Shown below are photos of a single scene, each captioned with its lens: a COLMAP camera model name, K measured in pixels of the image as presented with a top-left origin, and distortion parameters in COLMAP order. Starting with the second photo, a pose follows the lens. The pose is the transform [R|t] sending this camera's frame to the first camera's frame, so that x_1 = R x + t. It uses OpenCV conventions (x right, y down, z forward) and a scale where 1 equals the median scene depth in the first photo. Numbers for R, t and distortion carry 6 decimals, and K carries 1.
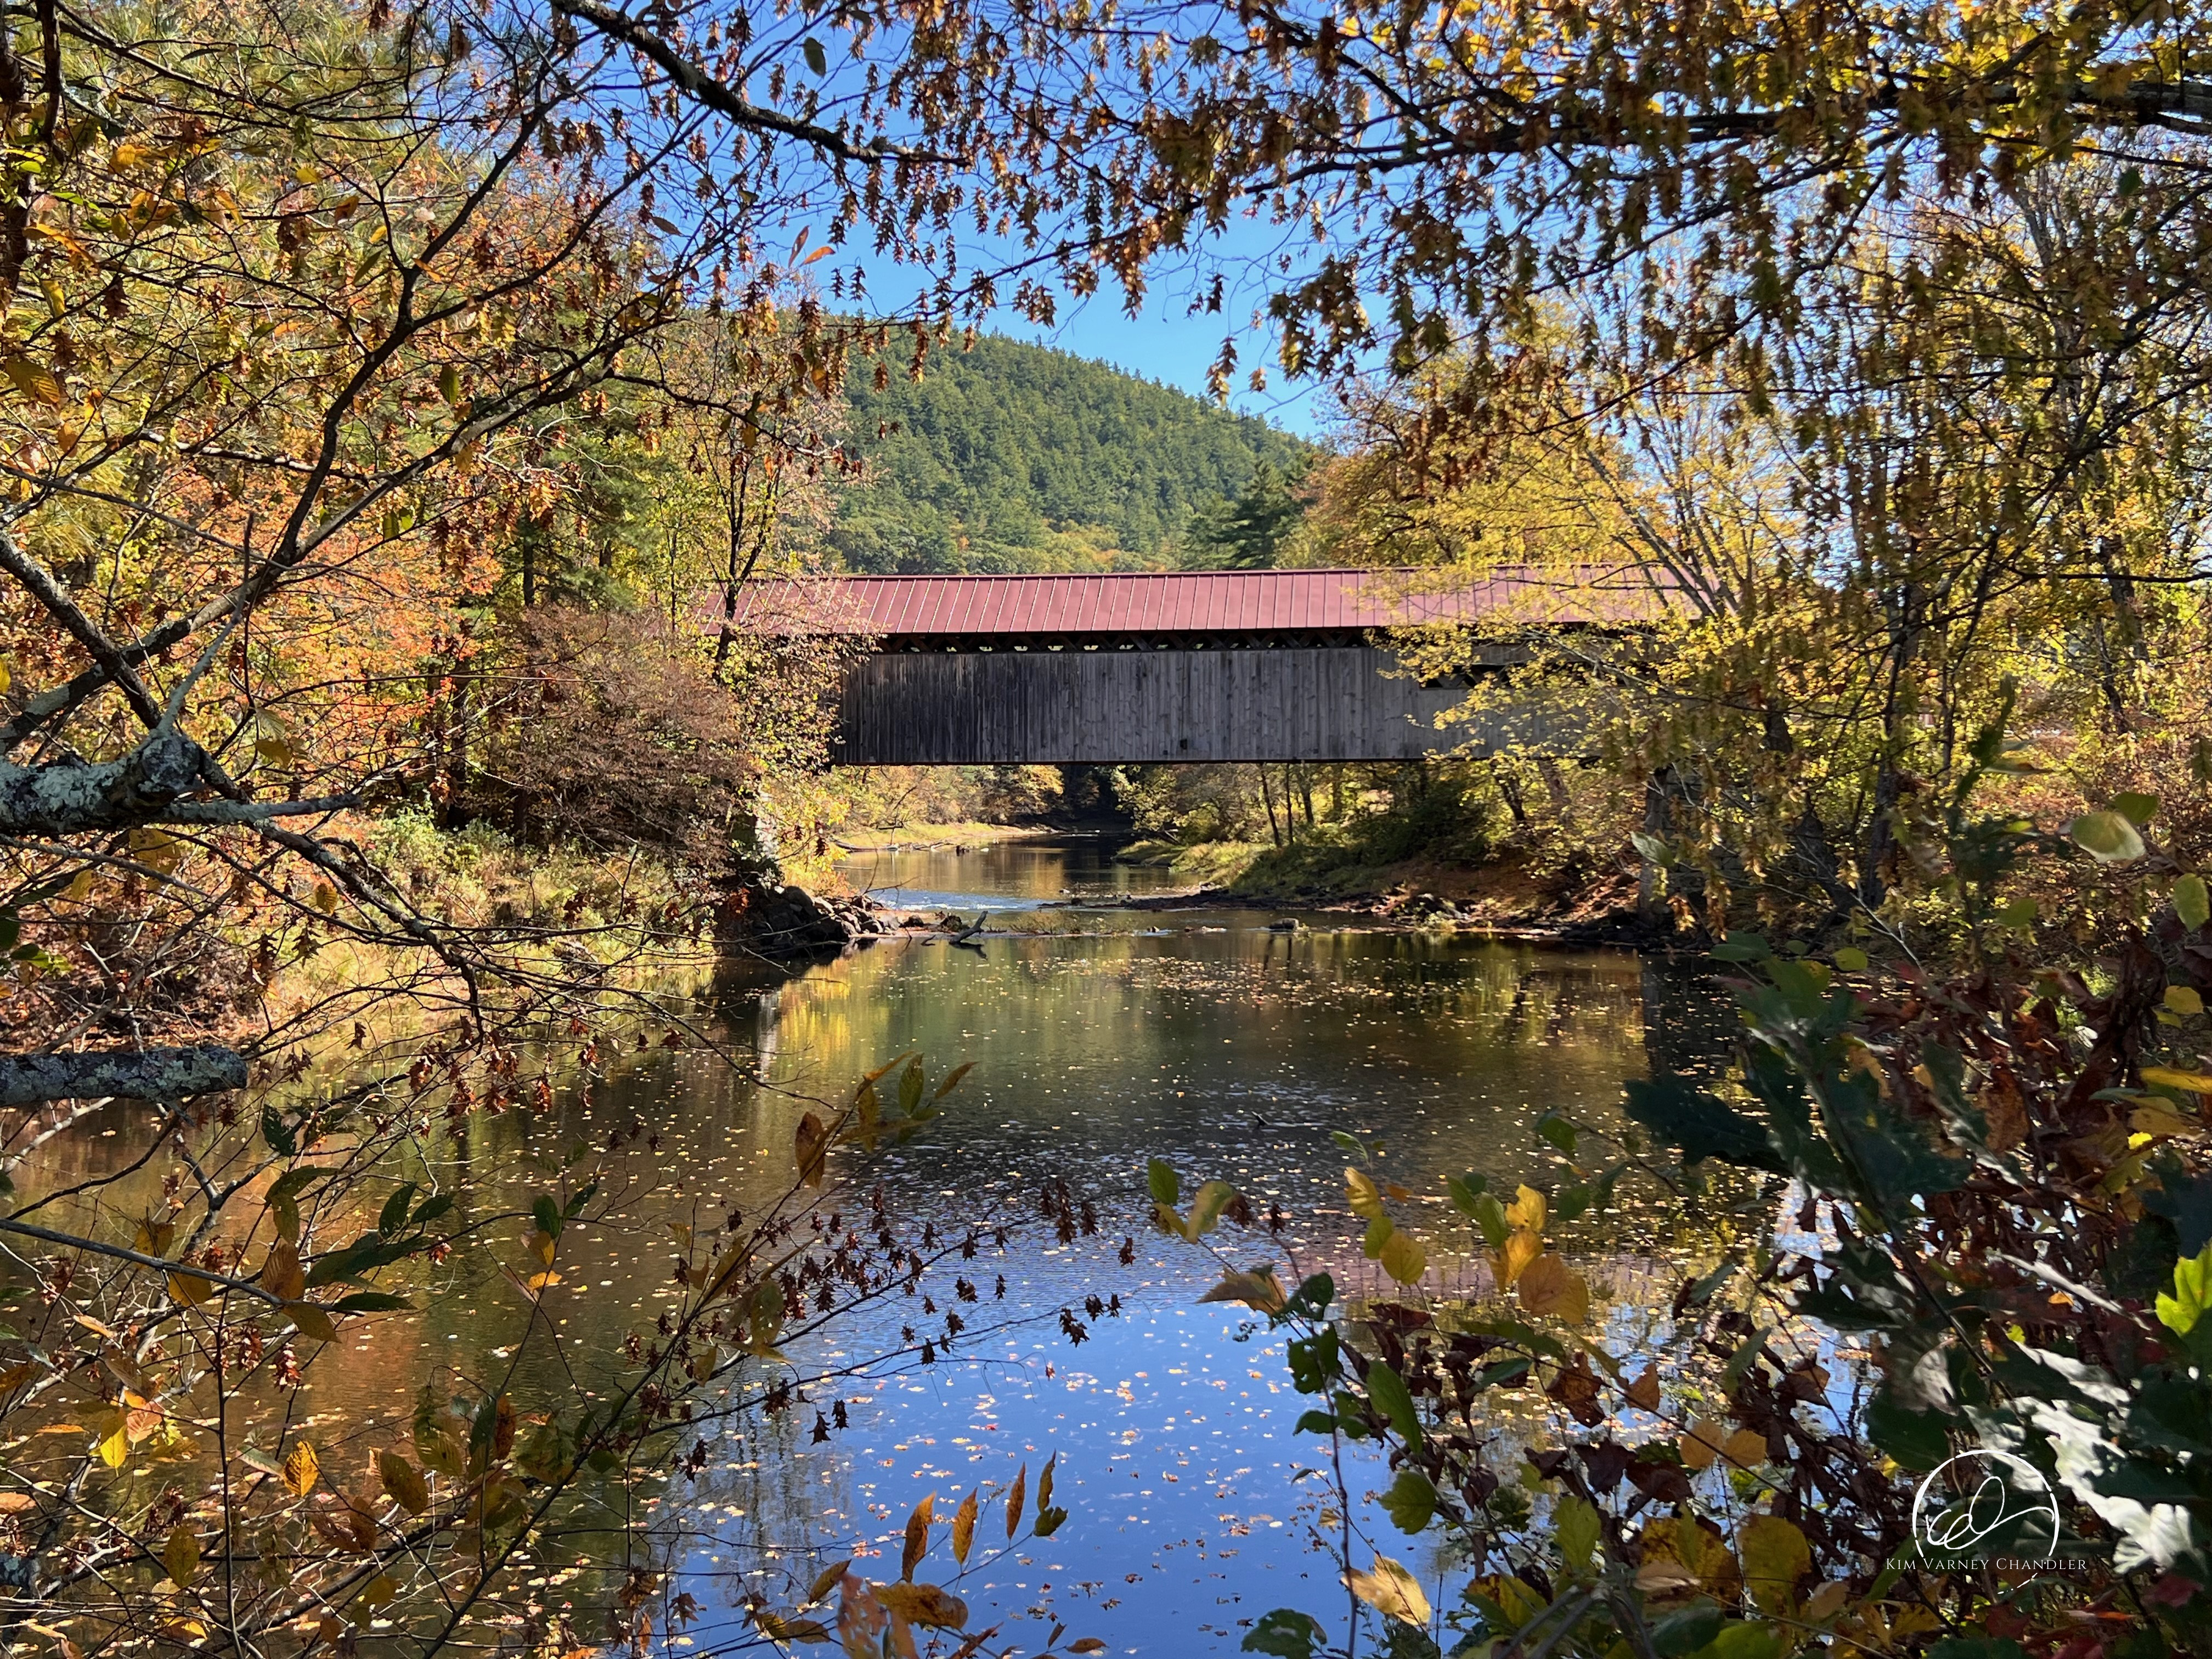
lens RADIAL K [[2425.2, 0, 1089.2], [0, 2425.2, 835.6], [0, 0, 1]] dist [0.041359, 0.000000]
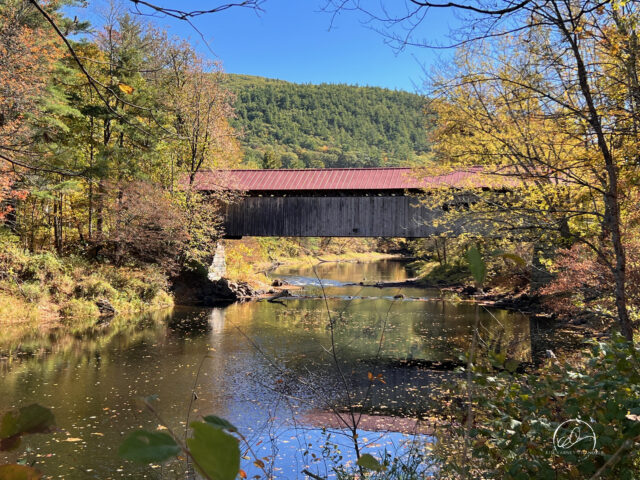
lens RADIAL K [[795.8, 0, 321.4], [0, 795.8, 235.3], [0, 0, 1]] dist [0.020749, 0.000000]
pose [[0.989177, 0.014324, -0.146023, 0.134416], [-0.017951, 0.999561, -0.023554, -0.010534], [0.145622, 0.025920, 0.989001, 0.104270]]
